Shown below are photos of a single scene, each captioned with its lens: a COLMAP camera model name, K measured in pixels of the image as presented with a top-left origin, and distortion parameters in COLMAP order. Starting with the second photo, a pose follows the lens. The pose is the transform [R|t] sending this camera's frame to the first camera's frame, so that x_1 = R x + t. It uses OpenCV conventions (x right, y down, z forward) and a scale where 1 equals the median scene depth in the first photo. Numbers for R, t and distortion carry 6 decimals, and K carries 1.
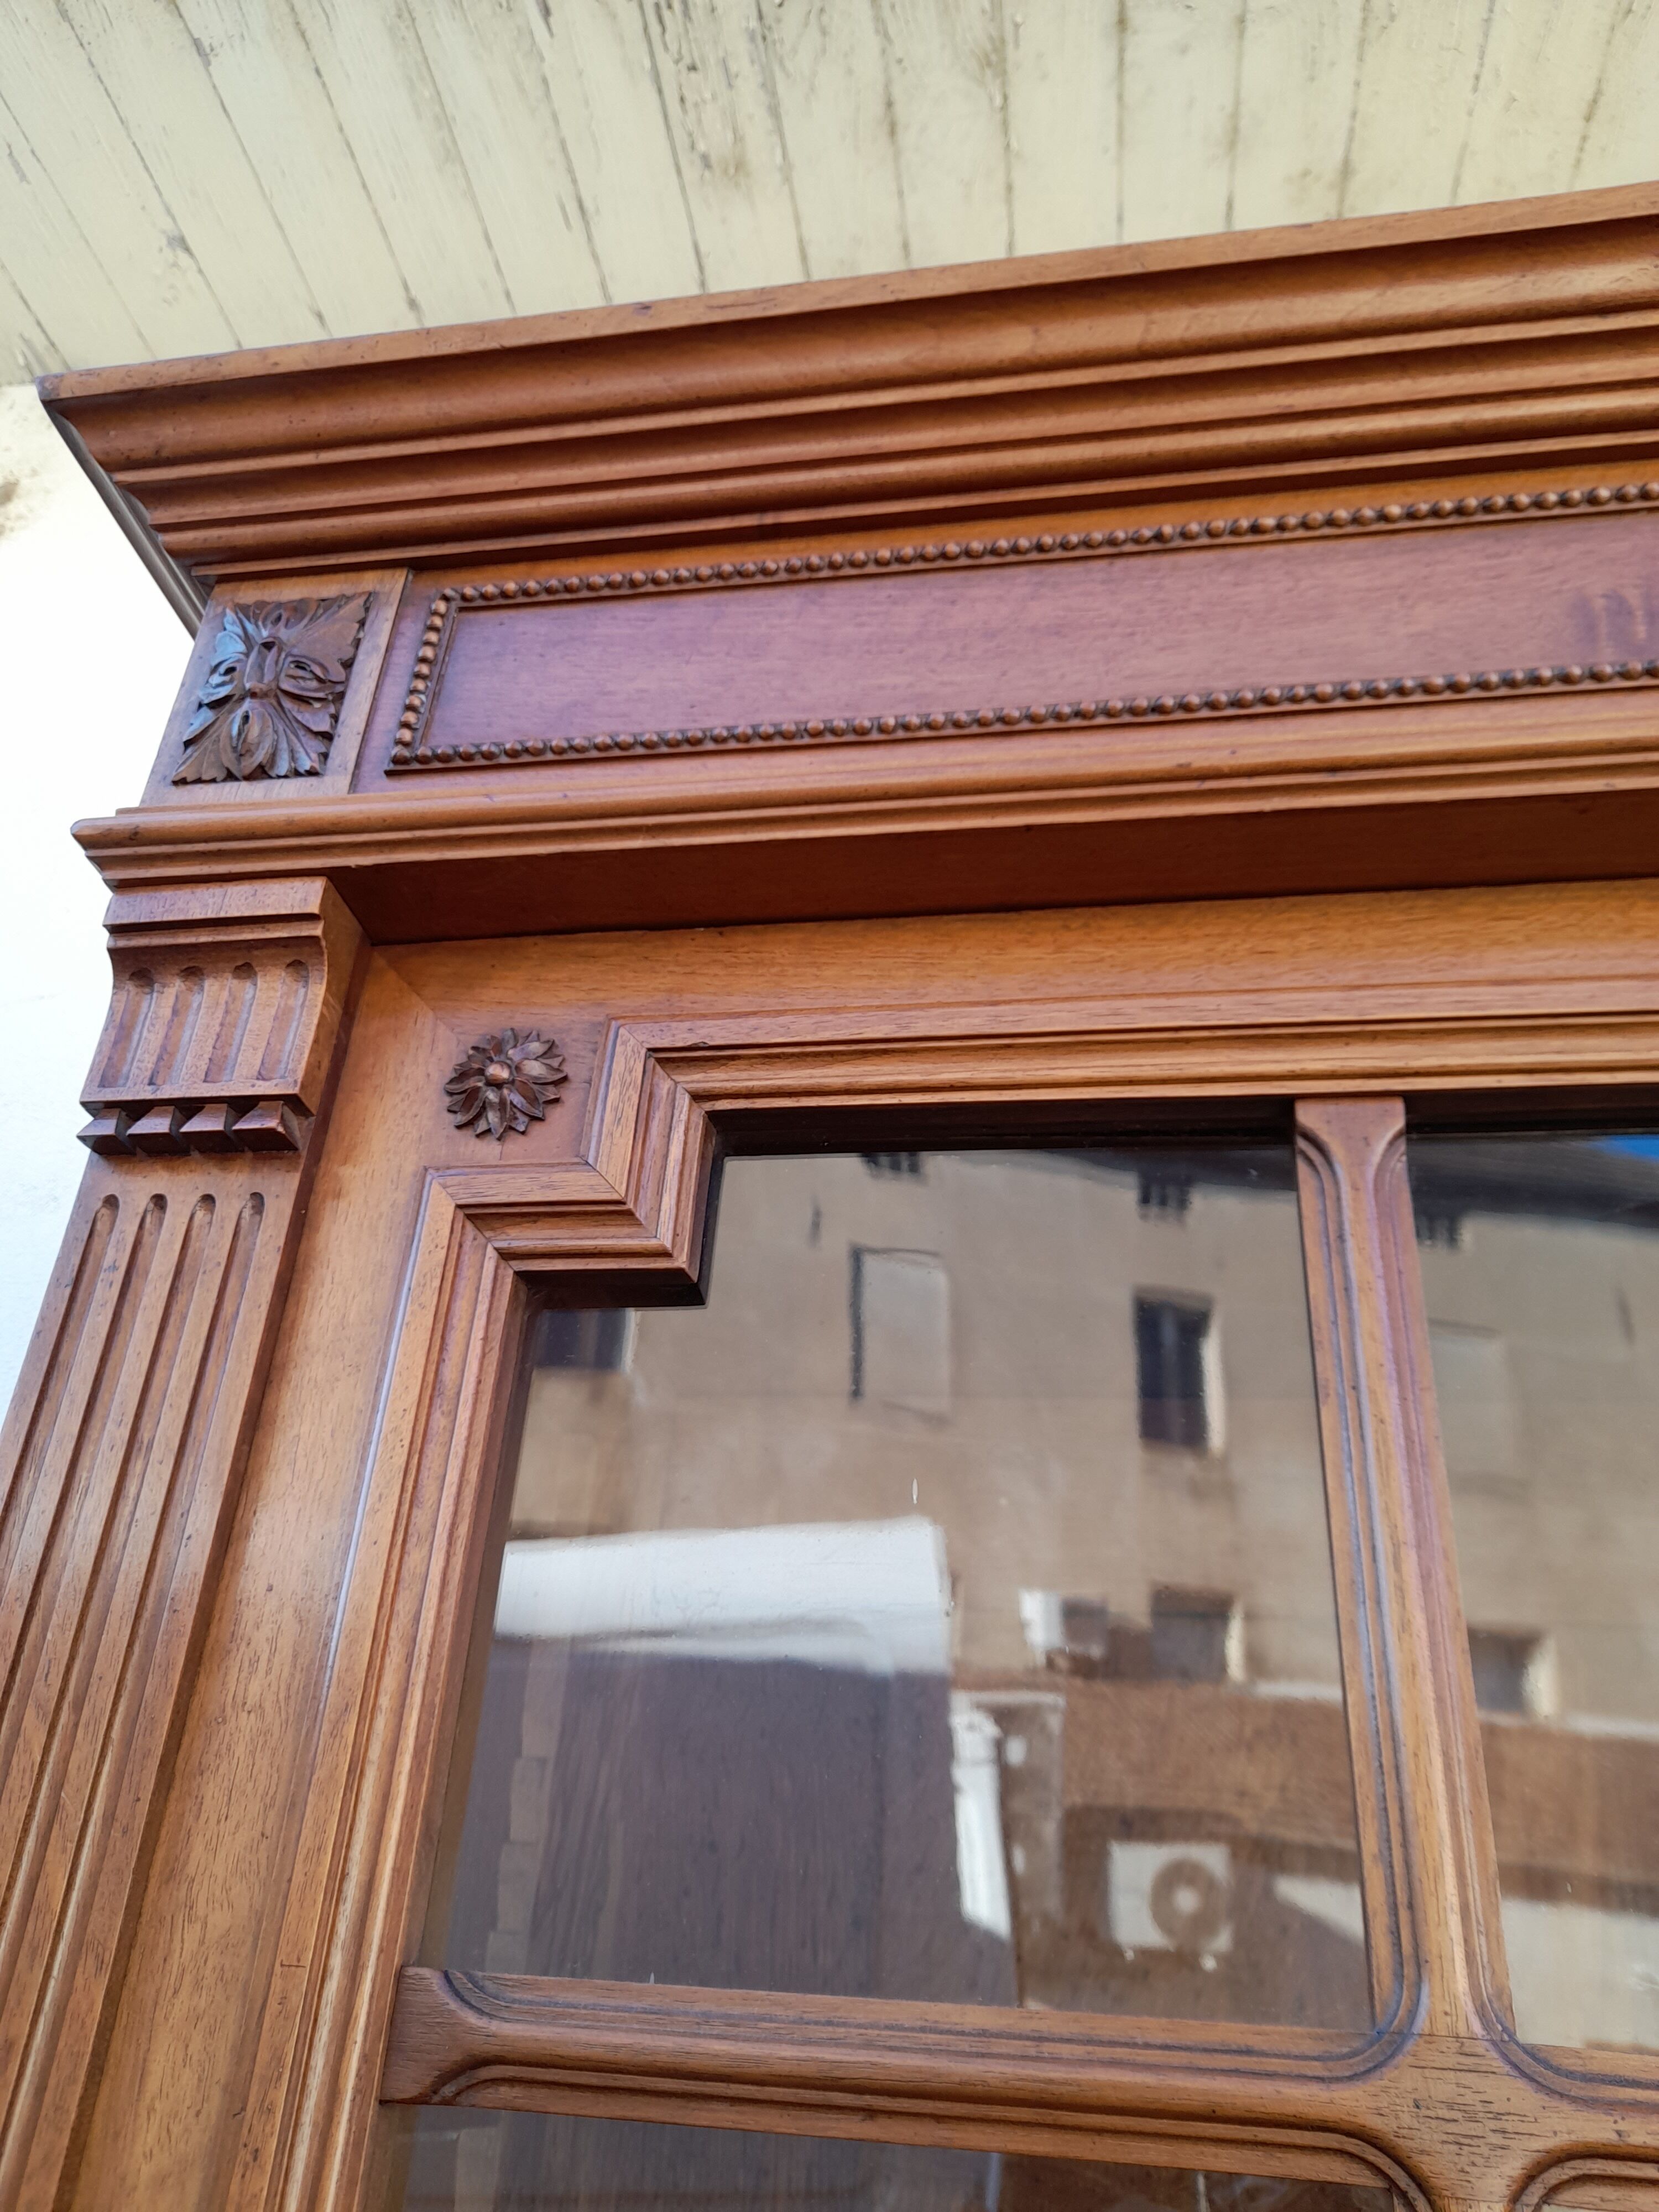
lens RADIAL K [[1621.1, 0, 764.4], [0, 1621.1, 1093.0], [0, 0, 1]] dist [0.036316, -0.033819]
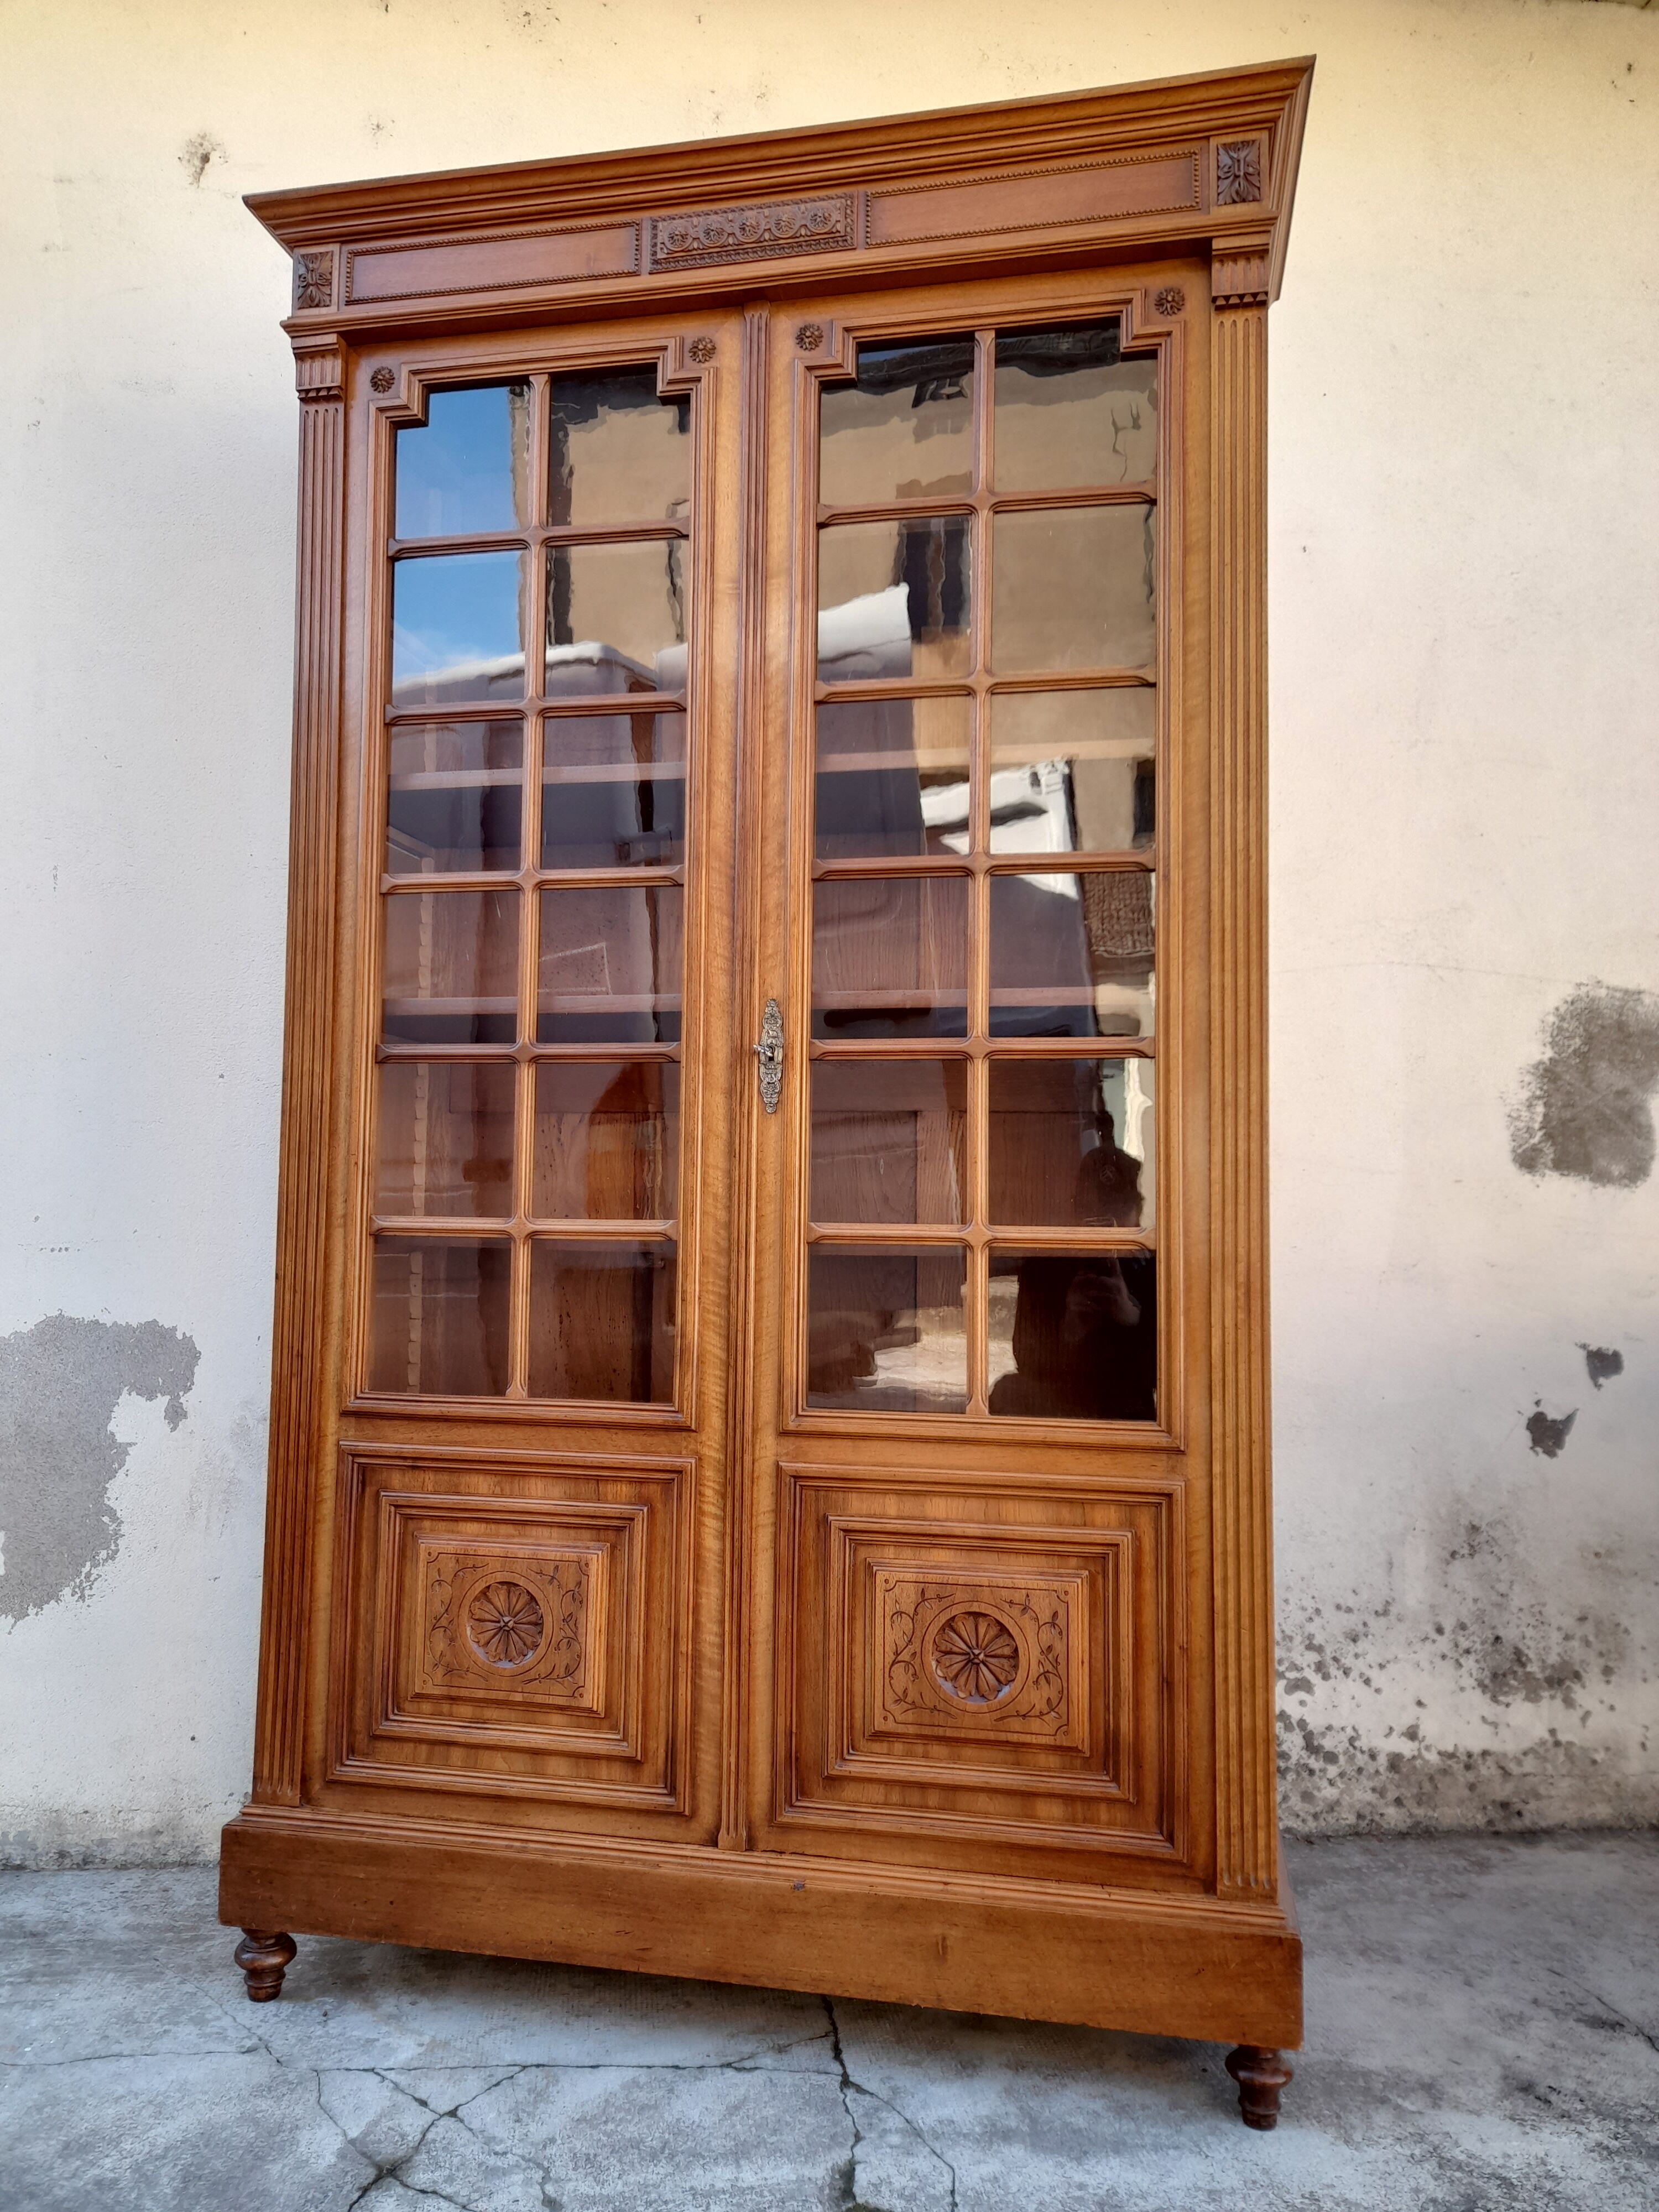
lens RADIAL K [[1621.1, 0, 839.7], [0, 1621.1, 1129.0], [0, 0, 1]] dist [0.036316, -0.033819]
pose [[0.997967, -0.057946, -0.026527, 1.056859], [0.063694, 0.892888, 0.445751, -0.084824], [-0.002144, -0.446534, 0.894764, -3.830852]]
